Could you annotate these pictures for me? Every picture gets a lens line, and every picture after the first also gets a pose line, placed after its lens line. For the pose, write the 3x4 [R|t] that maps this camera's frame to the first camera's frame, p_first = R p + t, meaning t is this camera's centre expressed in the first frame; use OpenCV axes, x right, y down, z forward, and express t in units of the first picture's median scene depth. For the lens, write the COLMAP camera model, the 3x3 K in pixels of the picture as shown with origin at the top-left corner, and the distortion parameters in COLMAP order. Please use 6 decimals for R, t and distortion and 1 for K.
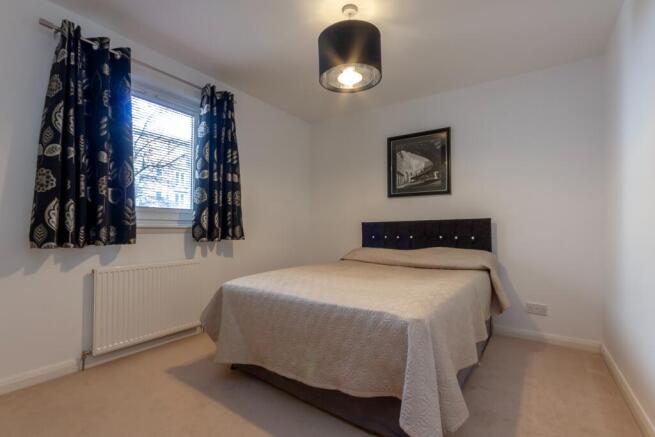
lens RADIAL K [[310.5, 0, 327.5], [0, 310.5, 218.5], [0, 0, 1]] dist [-0.000677, -0.000030]
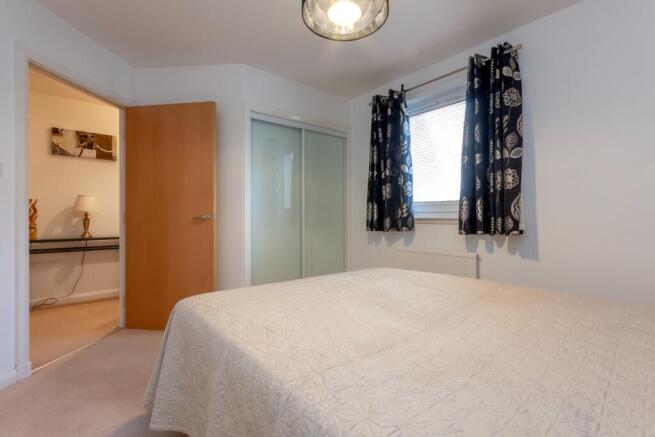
lens RADIAL K [[310.5, 0, 327.5], [0, 310.5, 218.5], [0, 0, 1]] dist [-0.000677, -0.000030]
pose [[-0.273054, -0.001787, -0.961997, 0.665757], [0.030656, 0.999474, -0.010558, 0.027626], [0.961510, -0.032374, -0.272856, 0.947756]]
